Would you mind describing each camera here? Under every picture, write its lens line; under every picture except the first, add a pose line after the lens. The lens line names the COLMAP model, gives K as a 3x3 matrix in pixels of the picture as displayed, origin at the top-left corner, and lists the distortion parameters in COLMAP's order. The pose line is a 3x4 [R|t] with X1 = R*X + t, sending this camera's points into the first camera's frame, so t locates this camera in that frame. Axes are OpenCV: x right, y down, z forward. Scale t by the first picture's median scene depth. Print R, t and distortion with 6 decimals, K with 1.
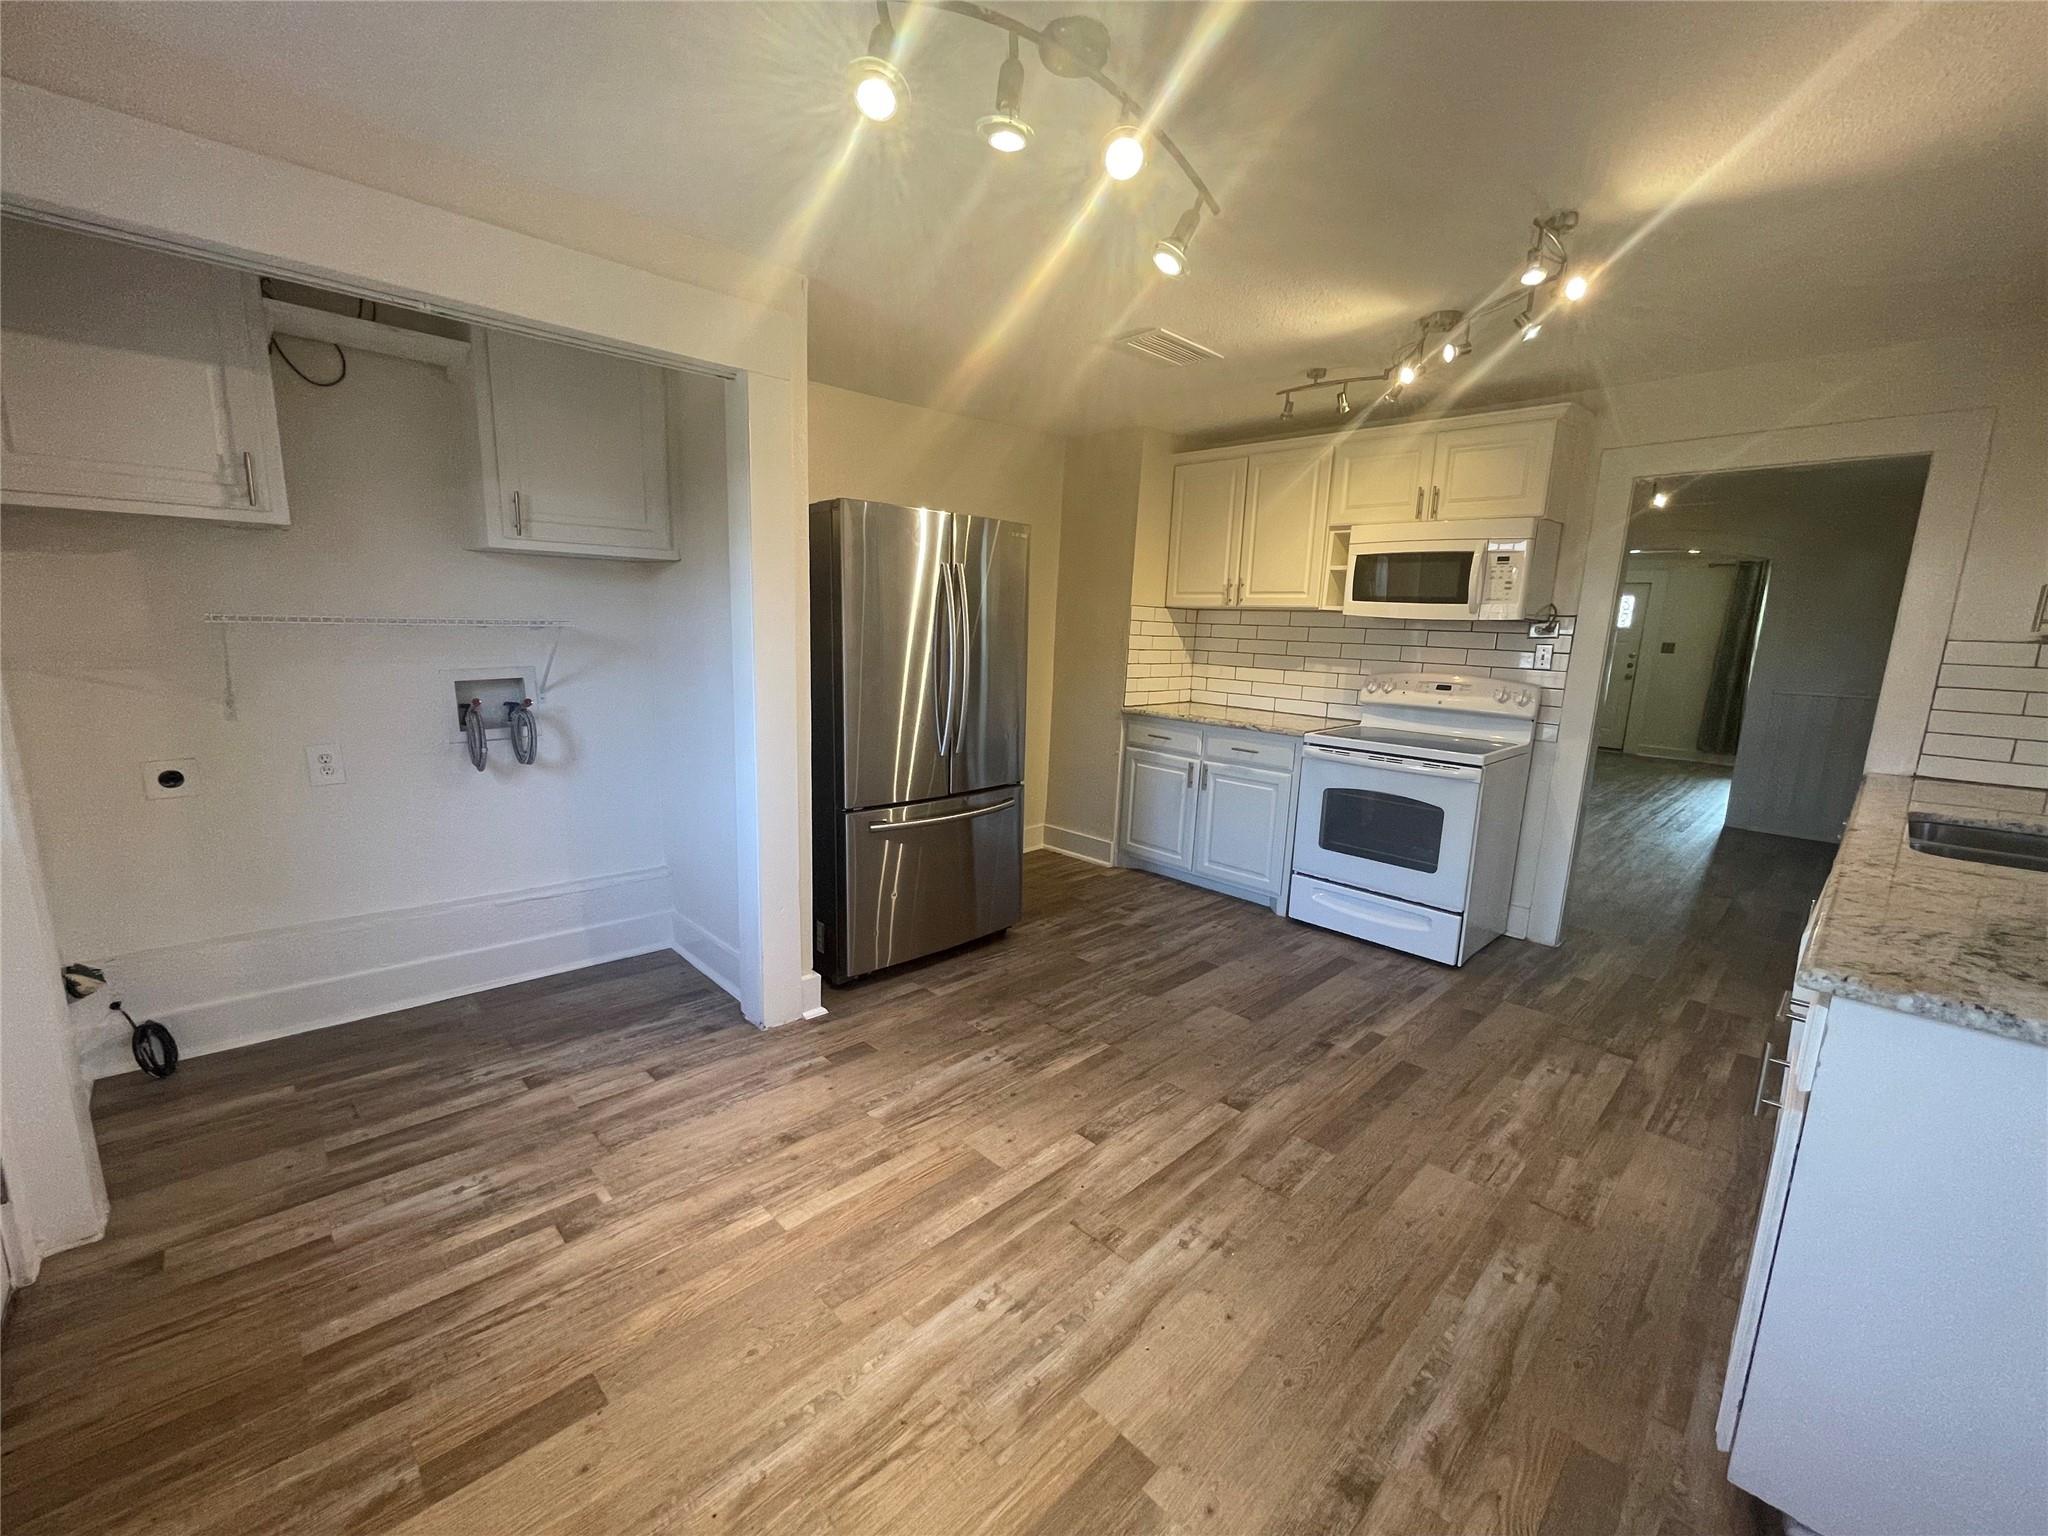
lens RADIAL K [[831.0, 0, 1015.4], [0, 831.0, 766.5], [0, 0, 1]] dist [0.000245, 0.001192]
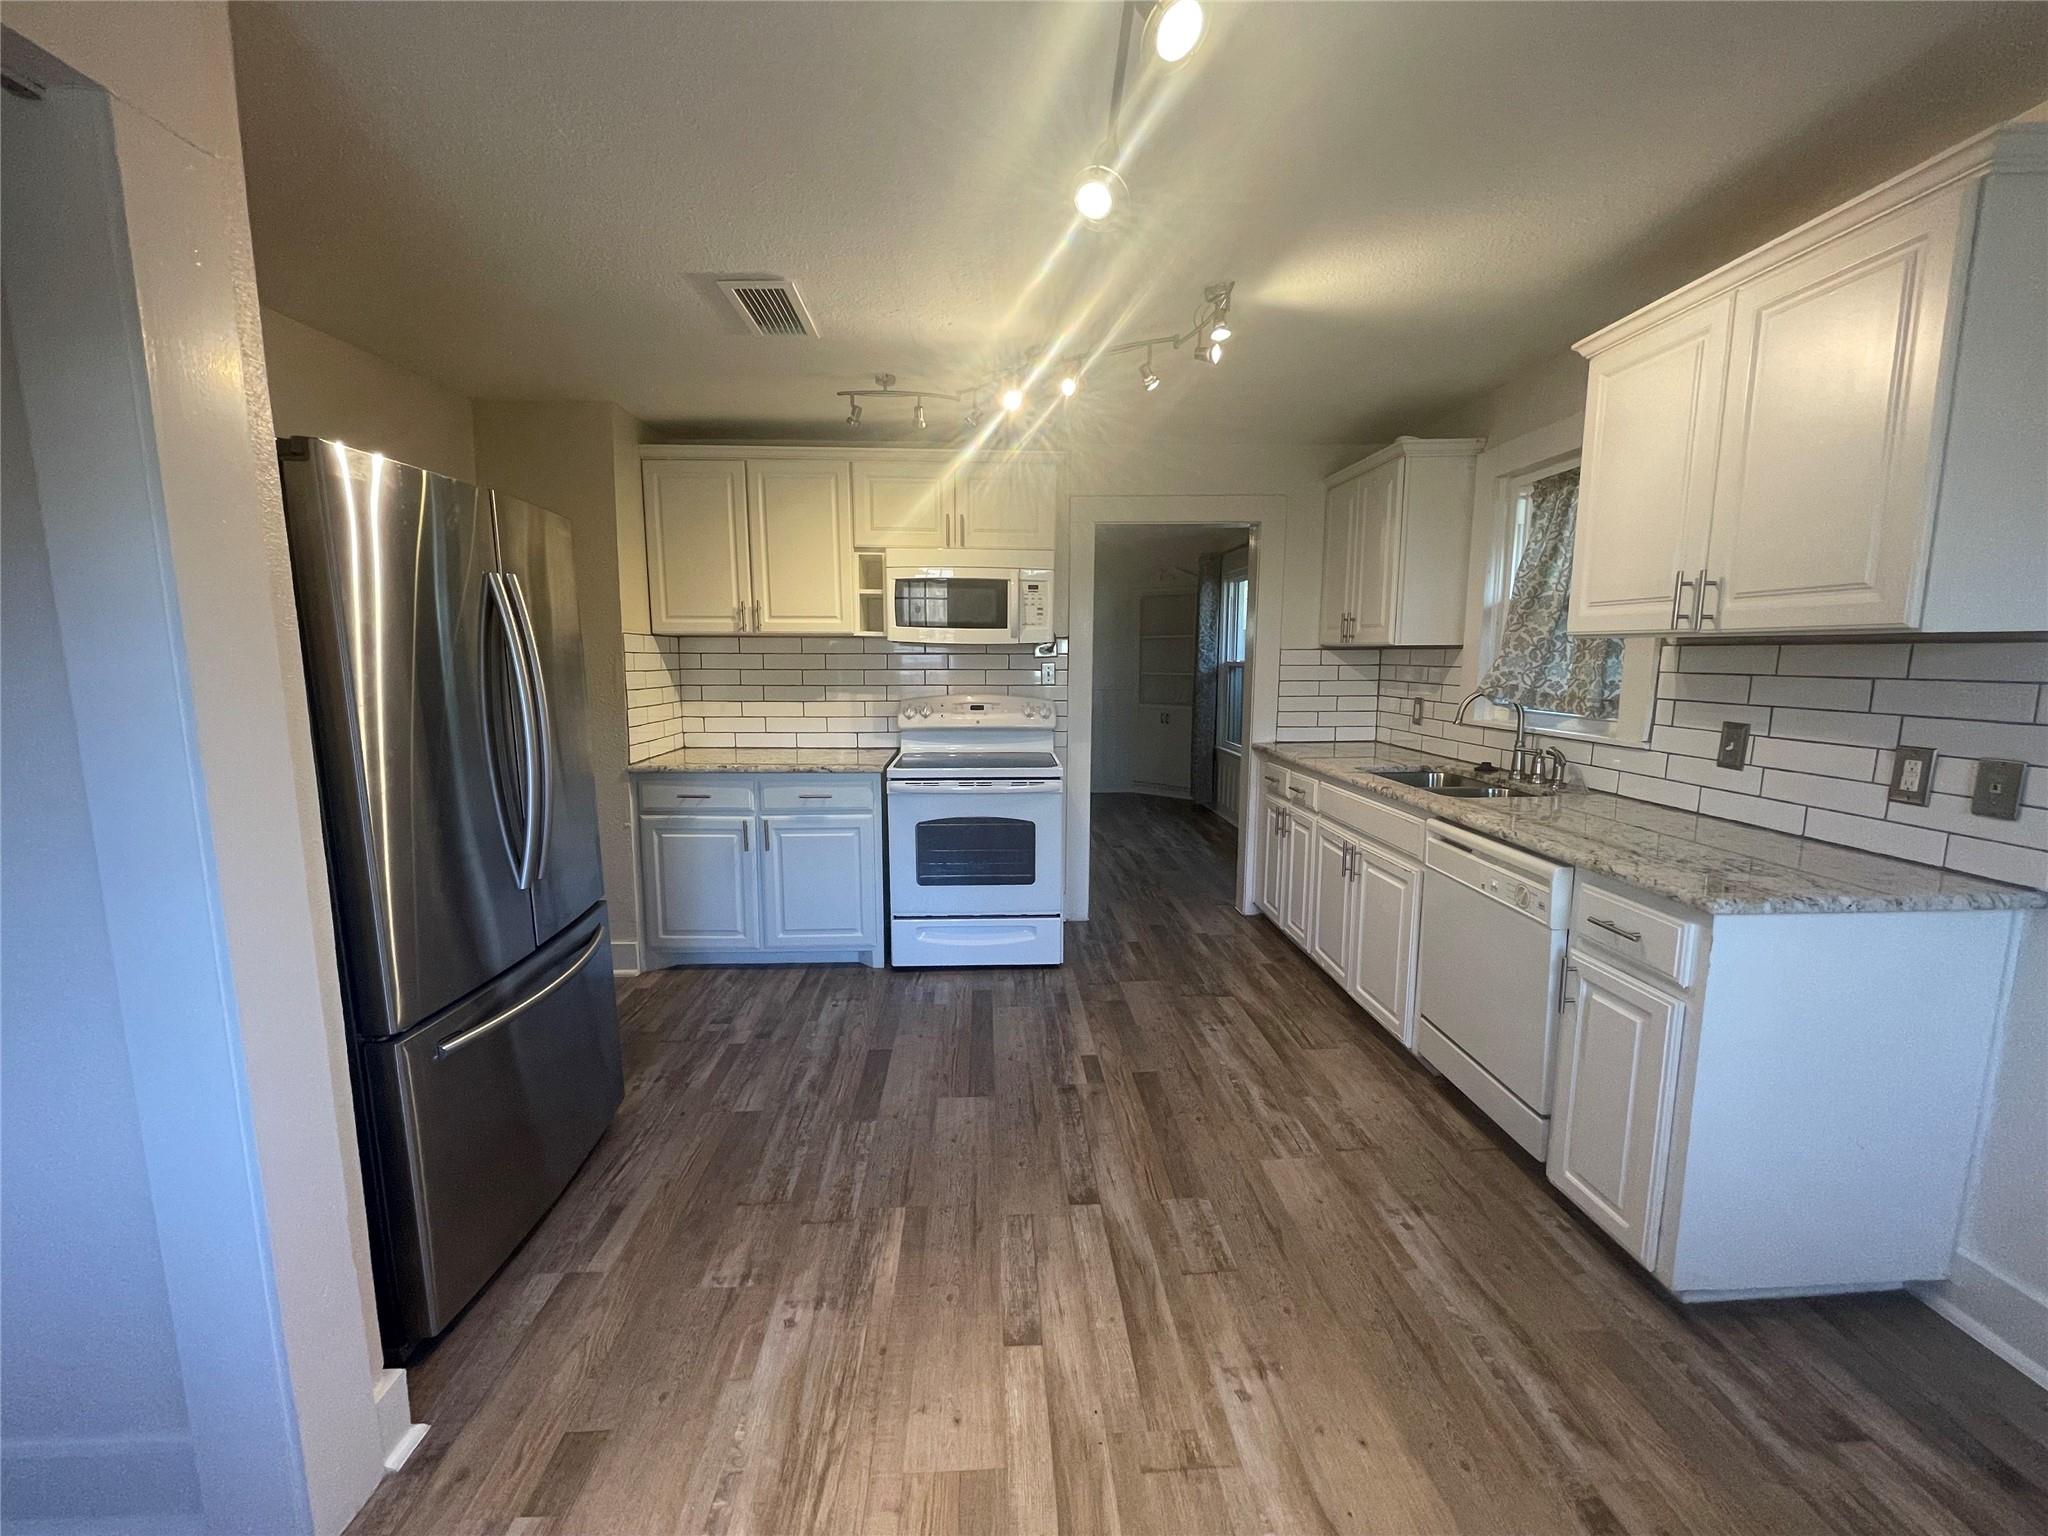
lens RADIAL K [[831.0, 0, 1018.5], [0, 831.0, 768.6], [0, 0, 1]] dist [0.000245, 0.001192]
pose [[0.668216, -0.136703, 0.731300, -0.257174], [0.150778, 0.987459, 0.046816, -0.068043], [-0.728528, 0.078981, 0.680448, 0.290529]]
